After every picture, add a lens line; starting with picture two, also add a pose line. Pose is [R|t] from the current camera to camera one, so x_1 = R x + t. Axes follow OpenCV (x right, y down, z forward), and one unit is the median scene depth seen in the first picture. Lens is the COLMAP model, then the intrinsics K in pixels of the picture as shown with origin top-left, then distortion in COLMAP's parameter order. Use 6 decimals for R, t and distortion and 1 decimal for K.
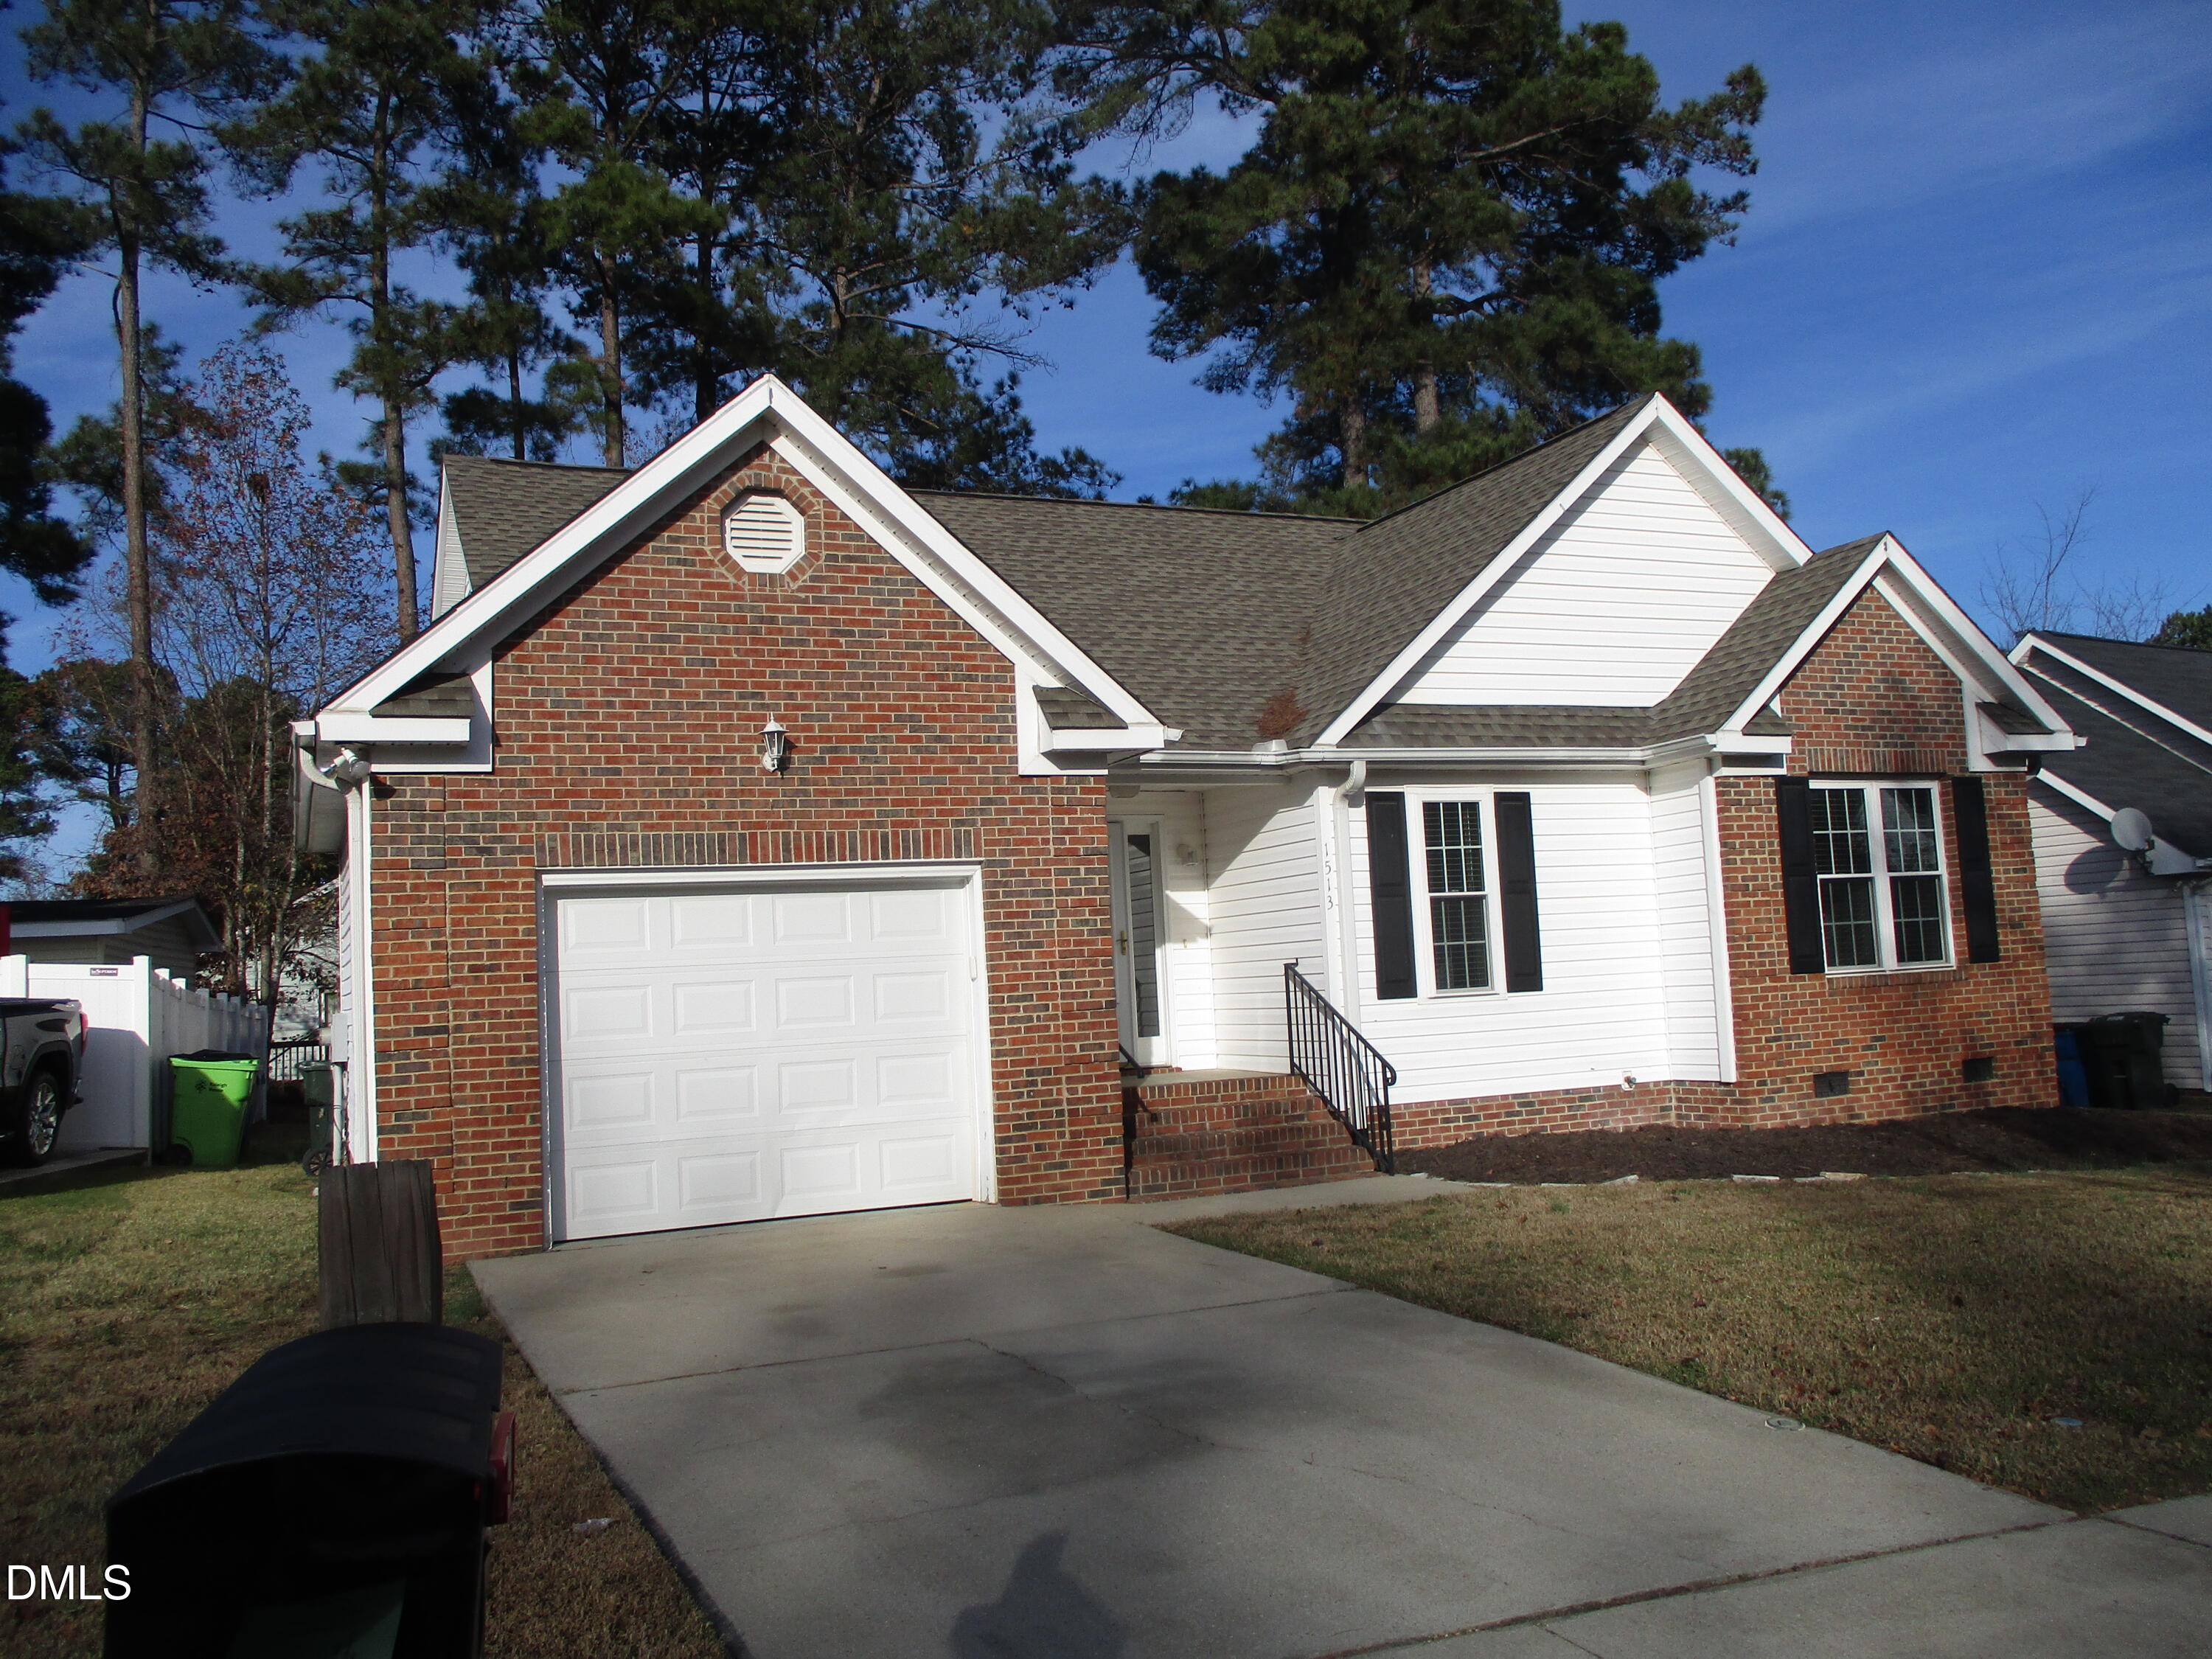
lens RADIAL K [[1837.6, 0, 1112.2], [0, 1837.6, 831.4], [0, 0, 1]] dist [-0.026462, 0.003931]
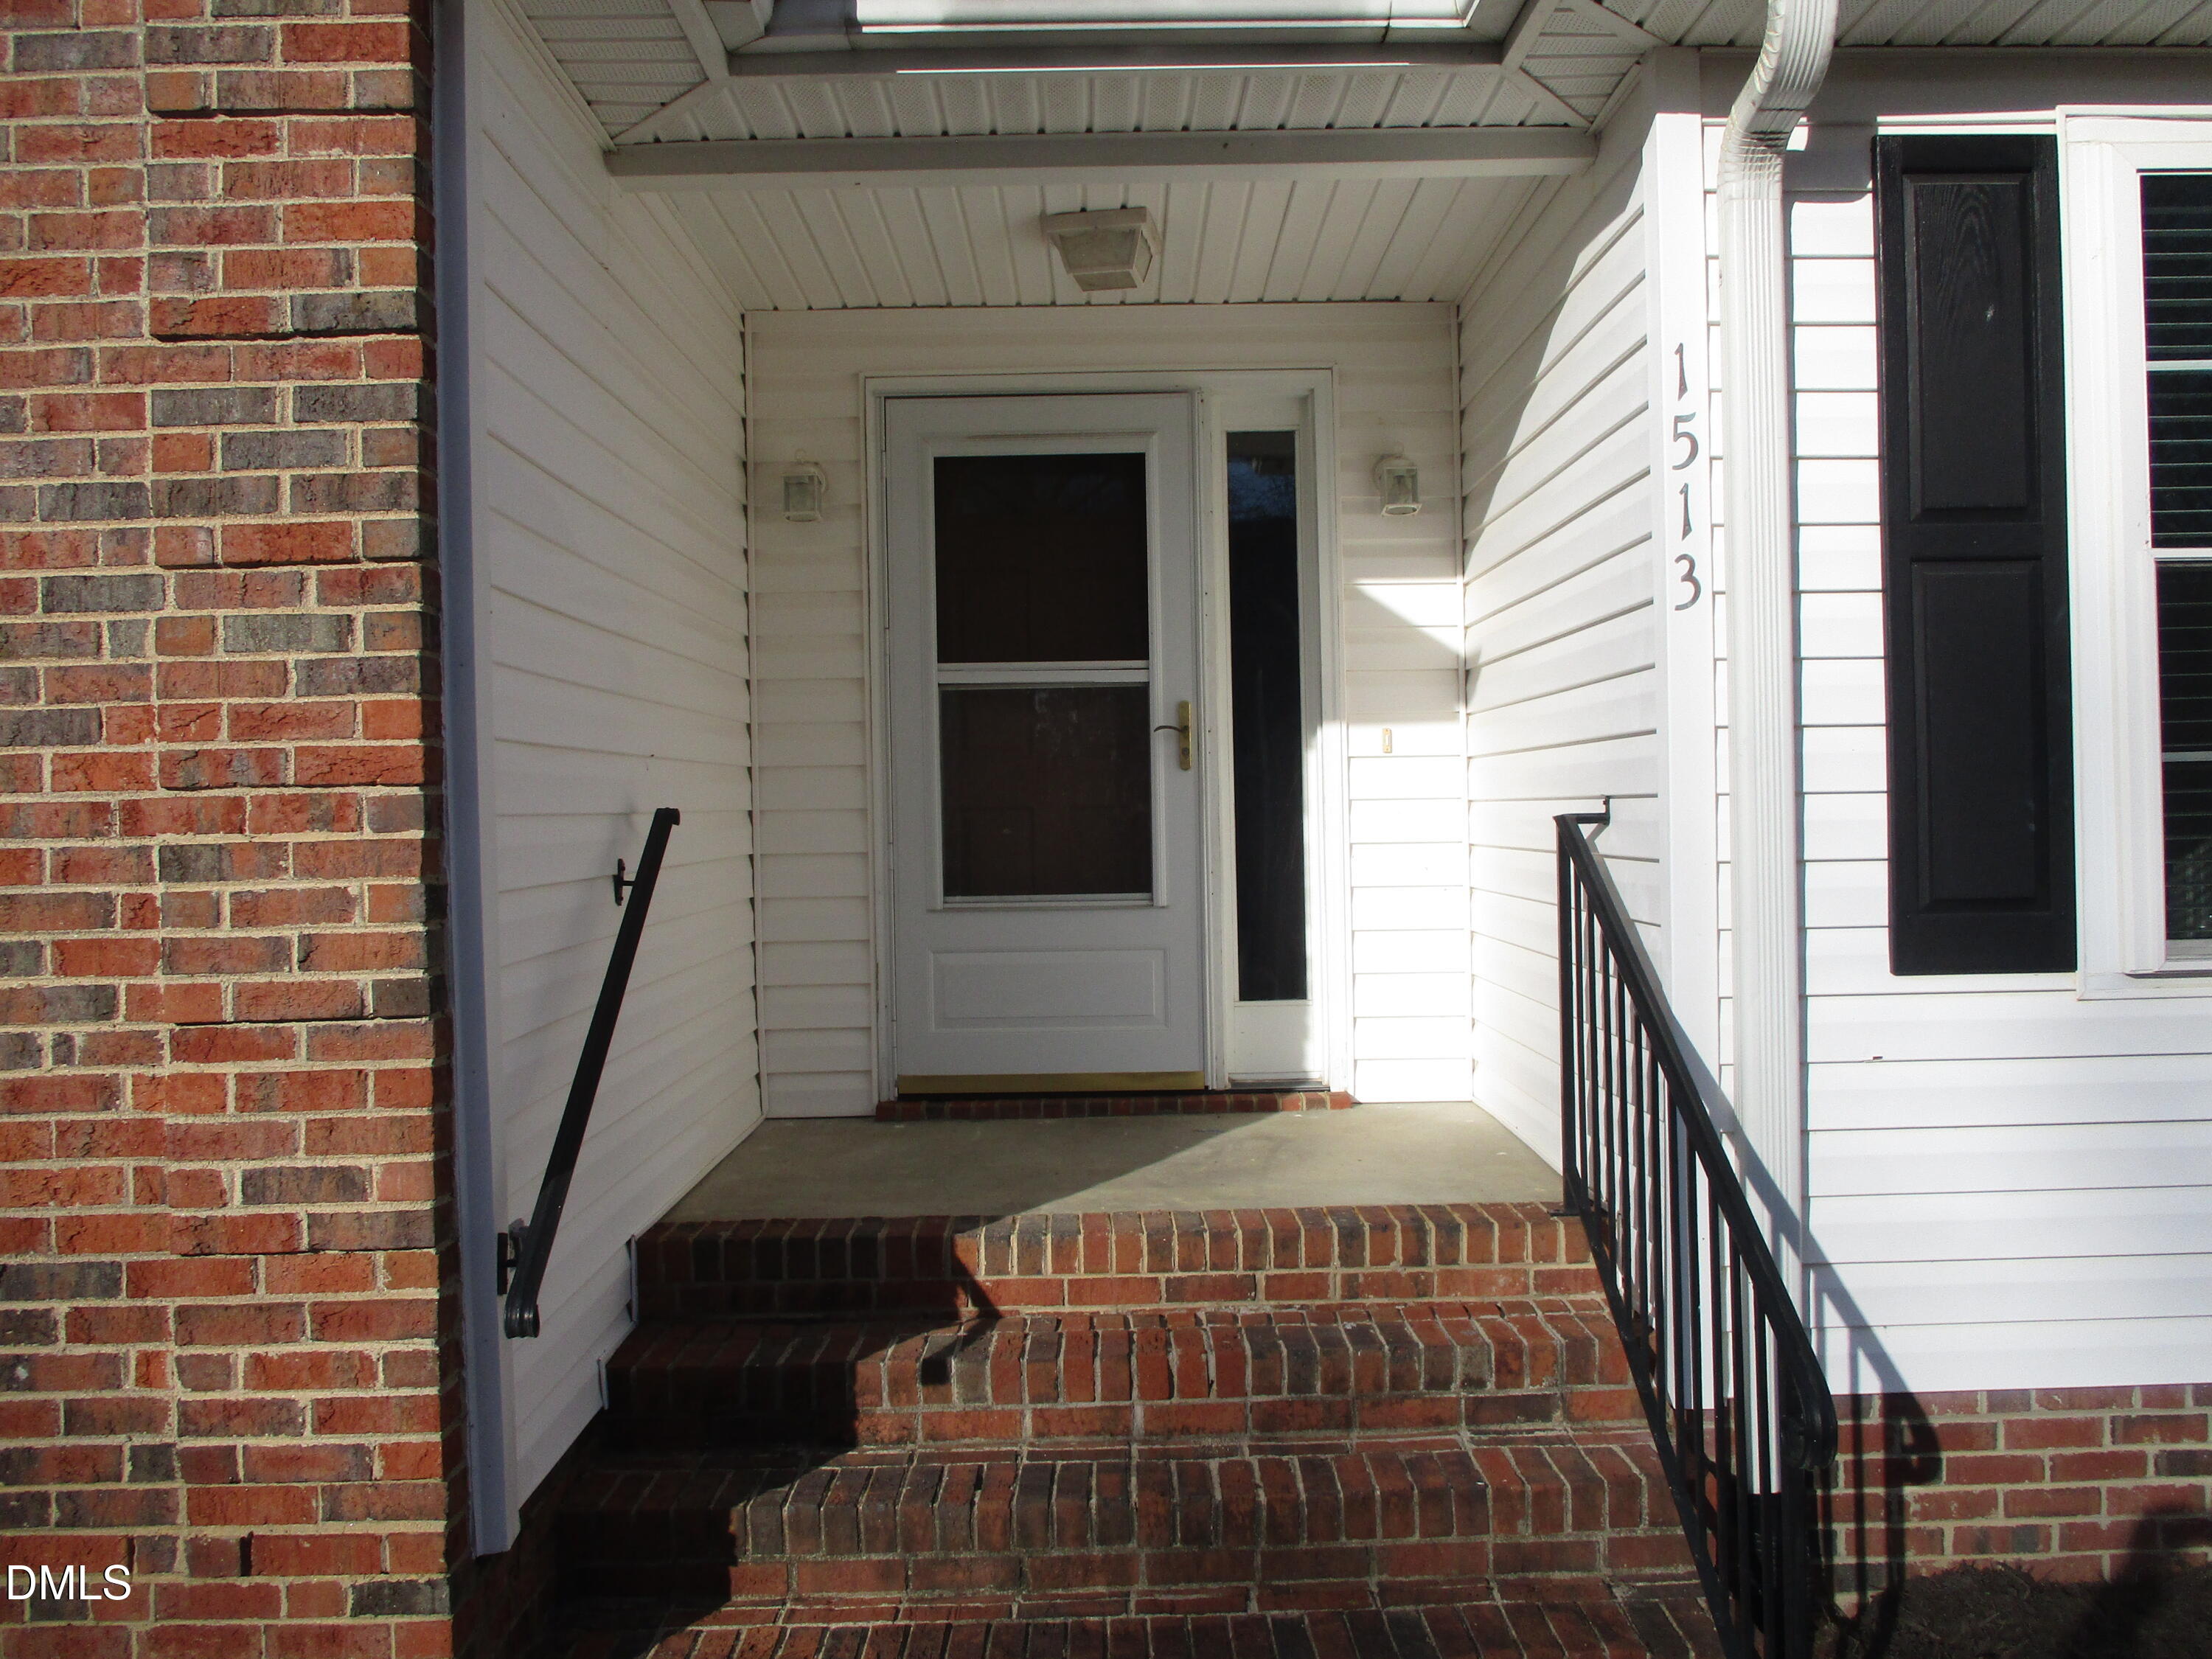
lens RADIAL K [[1837.6, 0, 1107.8], [0, 1837.6, 815.3], [0, 0, 1]] dist [-0.026462, 0.003931]
pose [[0.913559, 0.031802, -0.405462, 0.144573], [0.009822, 0.994922, 0.100166, 0.043324], [0.406589, -0.095490, 0.908607, 0.718966]]
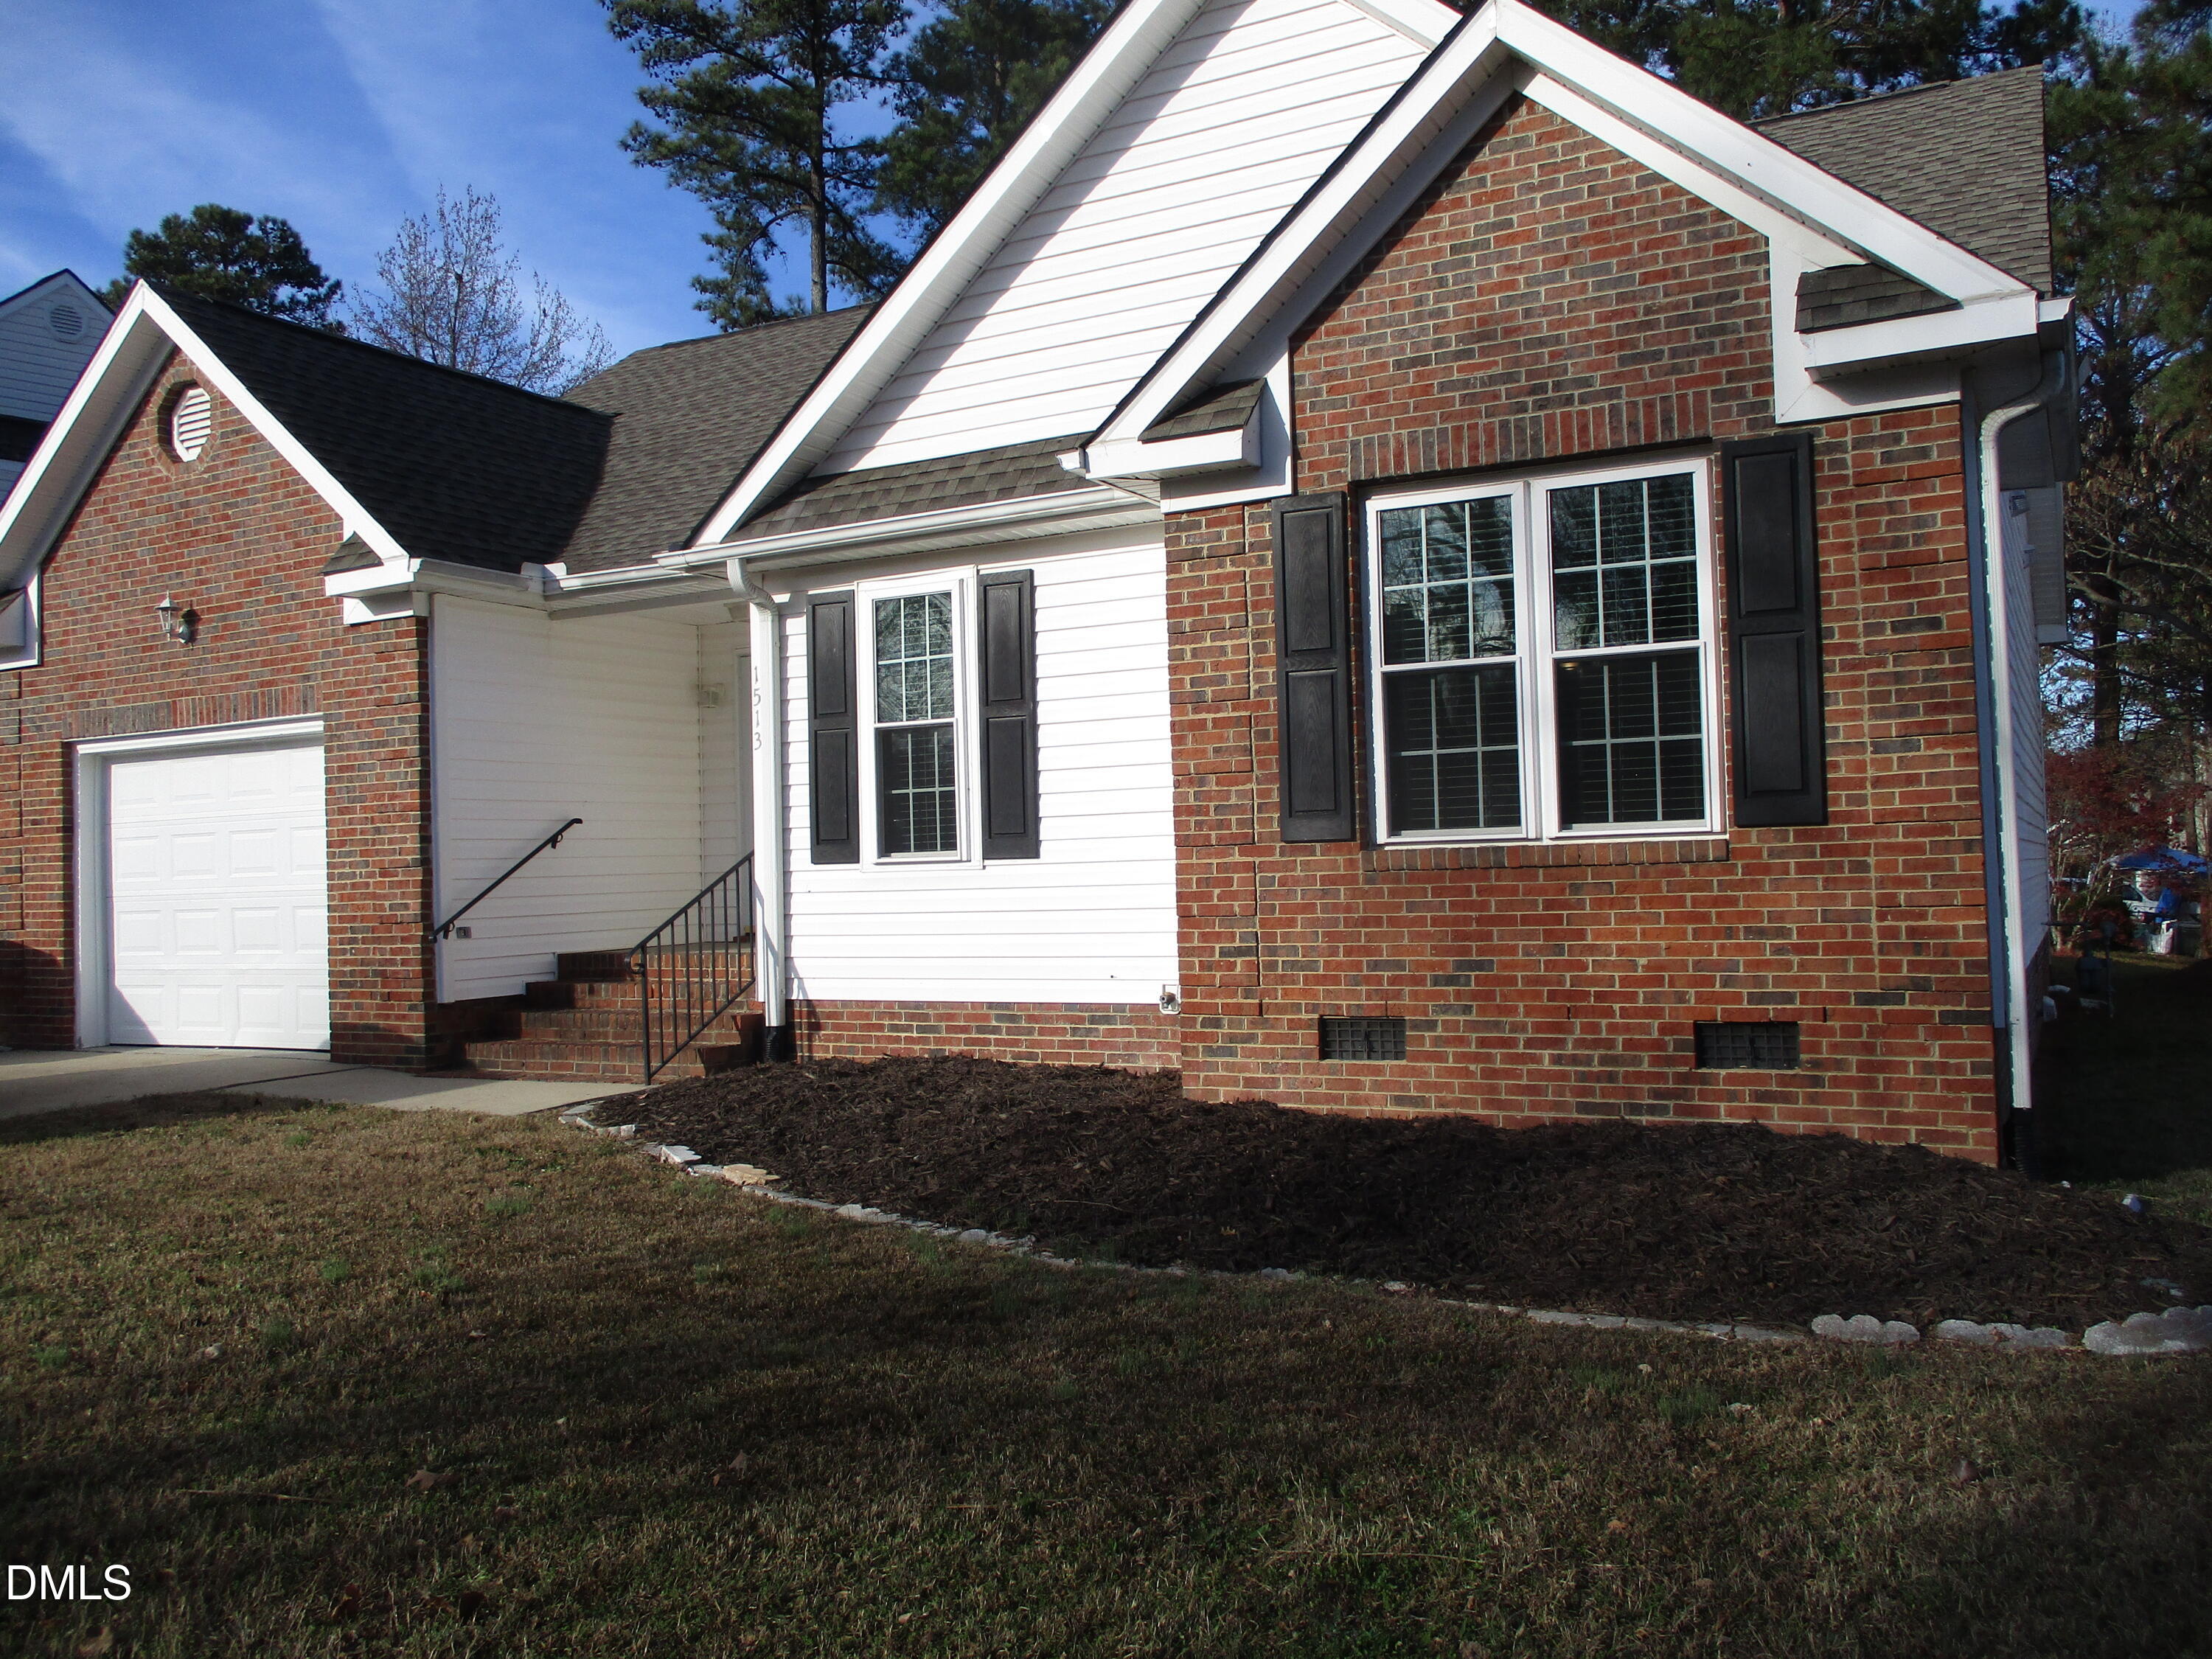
lens RADIAL K [[1837.6, 0, 1107.6], [0, 1837.6, 823.6], [0, 0, 1]] dist [-0.026462, 0.003931]
pose [[0.602768, 0.013436, -0.797803, 0.821882], [0.064259, 0.995793, 0.065321, 0.031209], [0.795325, -0.090639, 0.599369, 0.623684]]
